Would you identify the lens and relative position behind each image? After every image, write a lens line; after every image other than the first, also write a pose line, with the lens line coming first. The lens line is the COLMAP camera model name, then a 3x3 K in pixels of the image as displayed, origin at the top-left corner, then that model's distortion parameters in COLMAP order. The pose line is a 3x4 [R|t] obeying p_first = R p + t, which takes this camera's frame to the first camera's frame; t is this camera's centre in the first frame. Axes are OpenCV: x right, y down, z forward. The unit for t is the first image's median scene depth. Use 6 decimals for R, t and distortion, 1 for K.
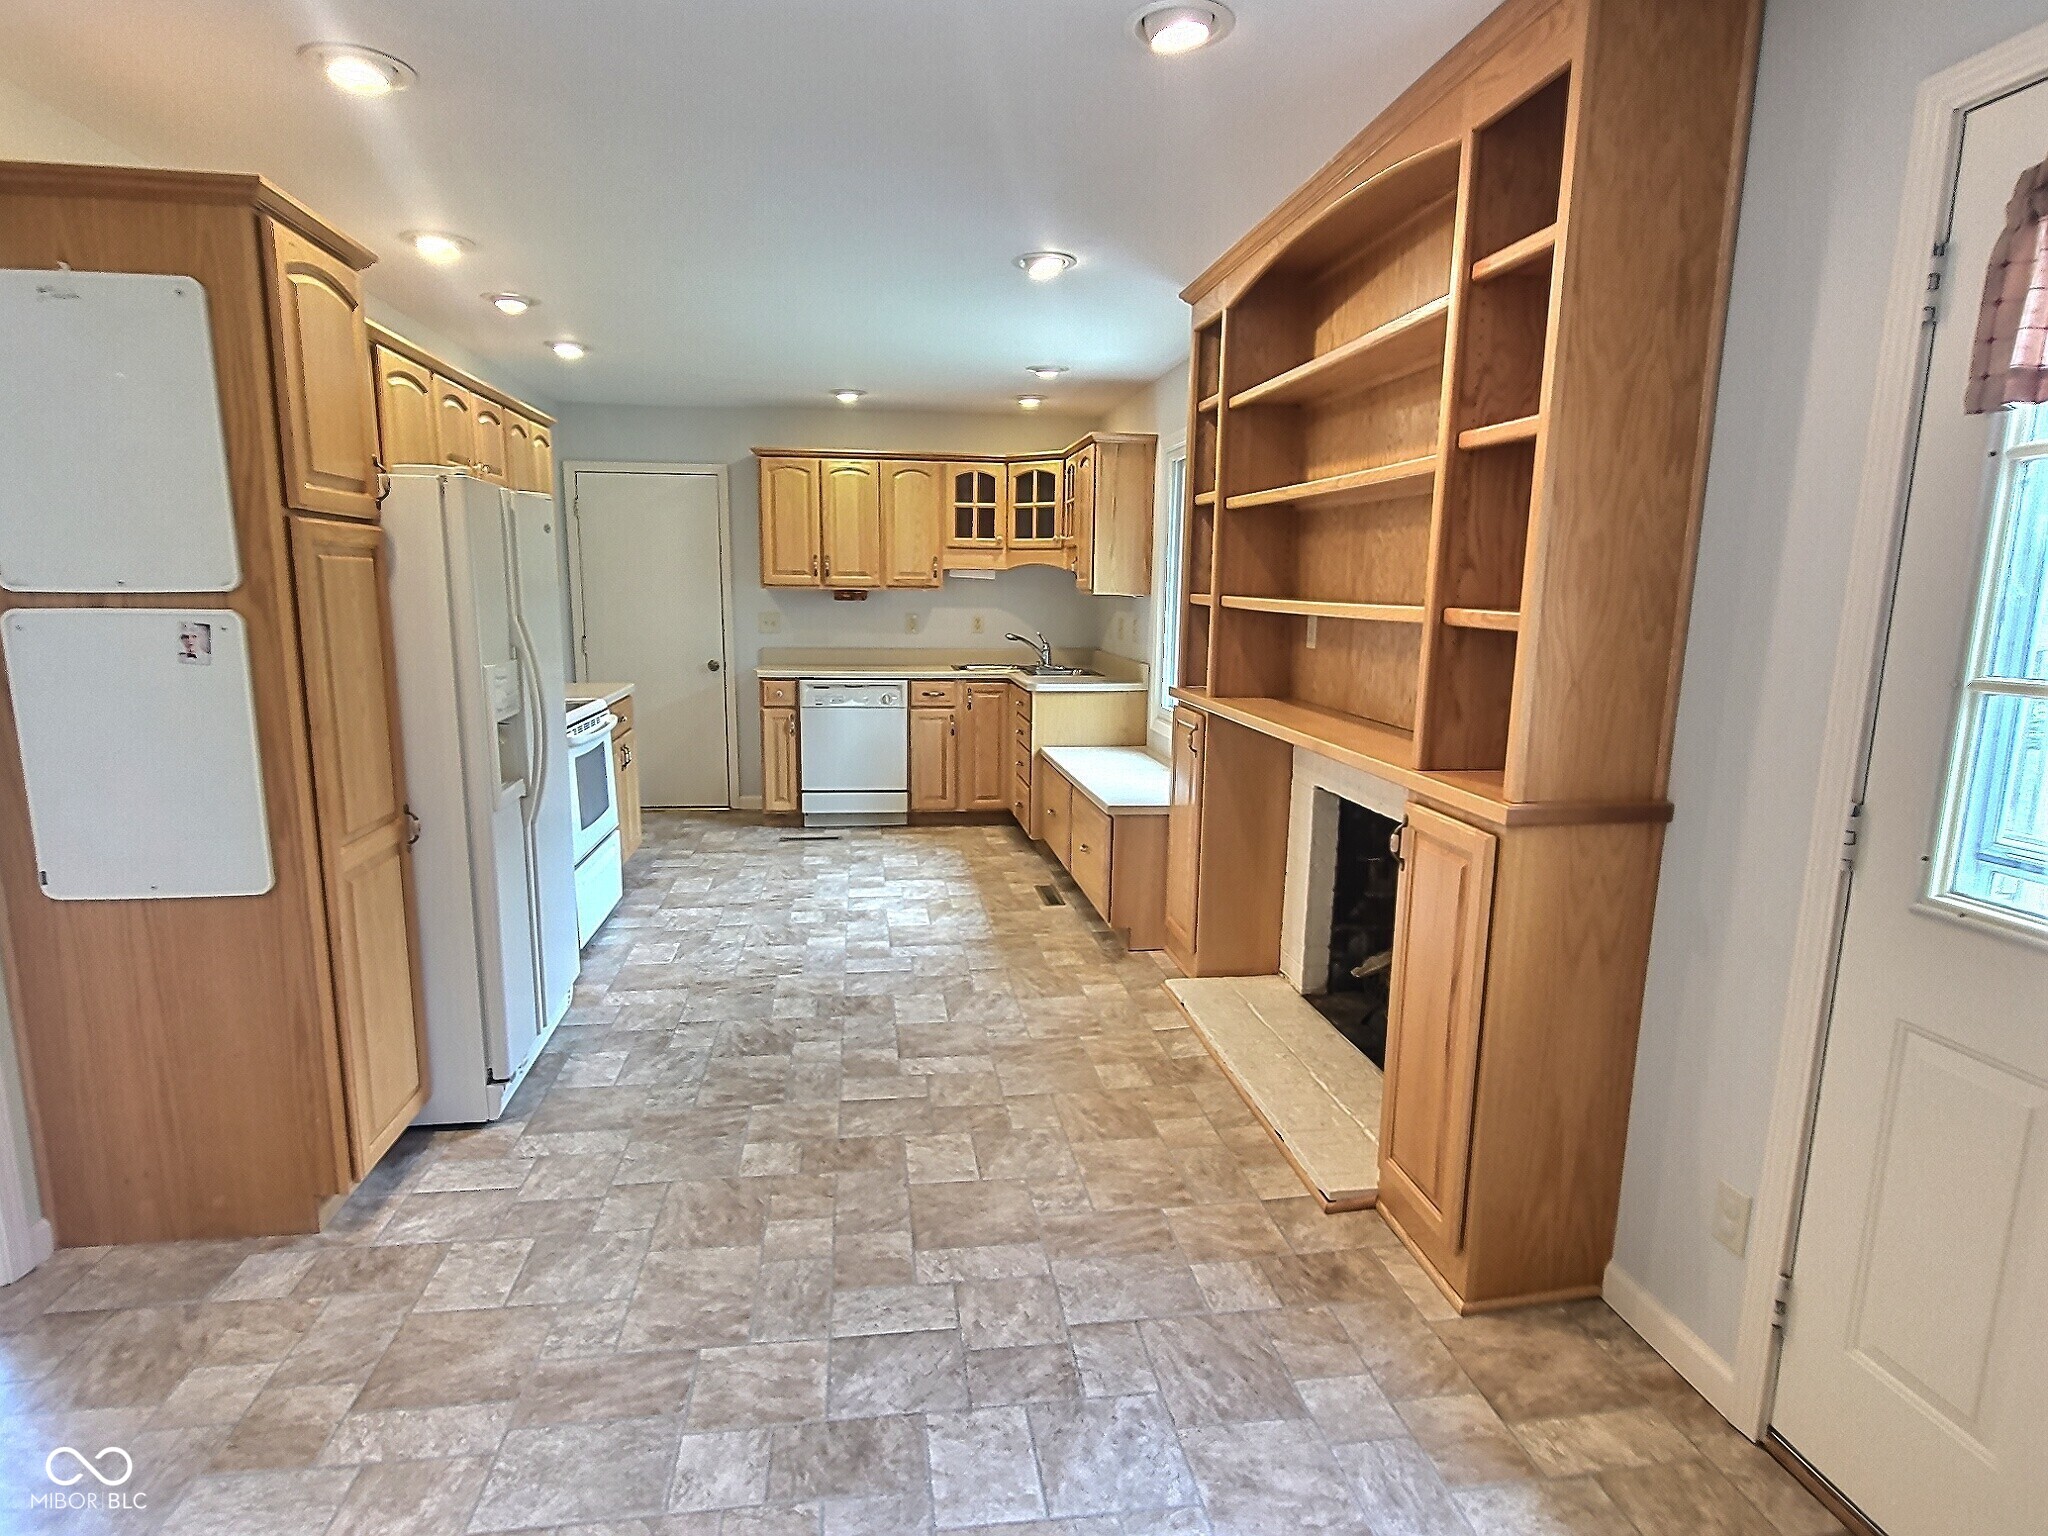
lens RADIAL K [[1116.9, 0, 988.9], [0, 1116.9, 777.5], [0, 0, 1]] dist [0.002047, -0.000430]
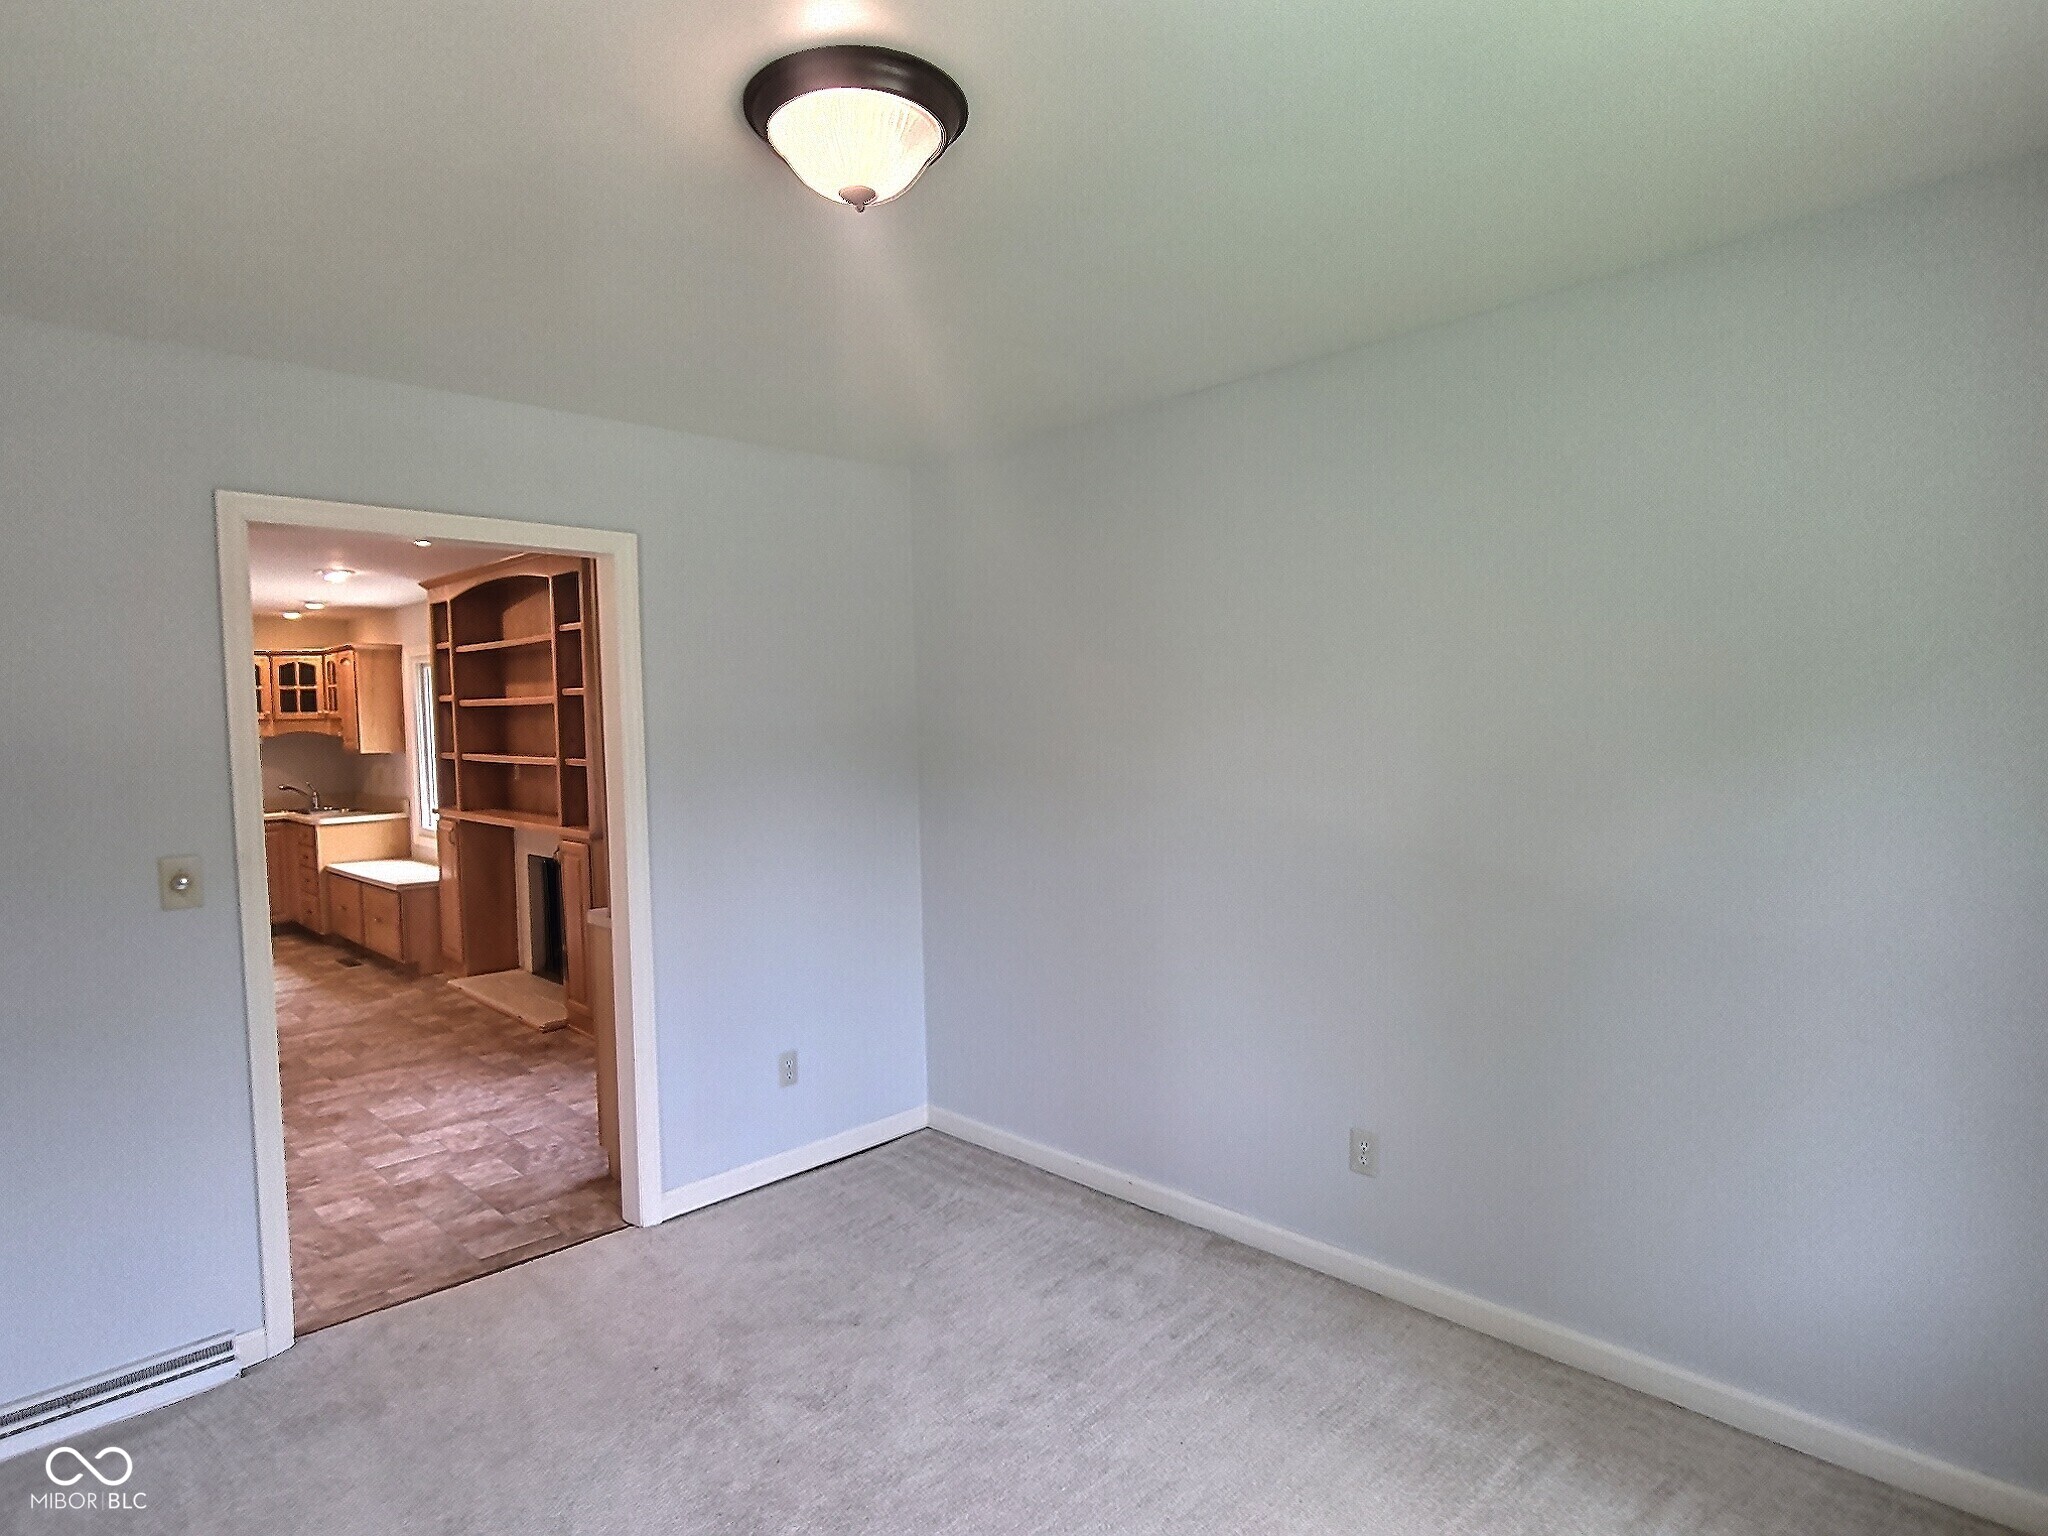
lens RADIAL K [[1116.9, 0, 1008.1], [0, 1116.9, 776.9], [0, 0, 1]] dist [0.002047, -0.000430]
pose [[0.786103, -0.059566, 0.615219, -0.194098], [0.132997, 0.988331, -0.074248, 0.115162], [-0.603617, 0.140189, 0.784852, -0.868935]]
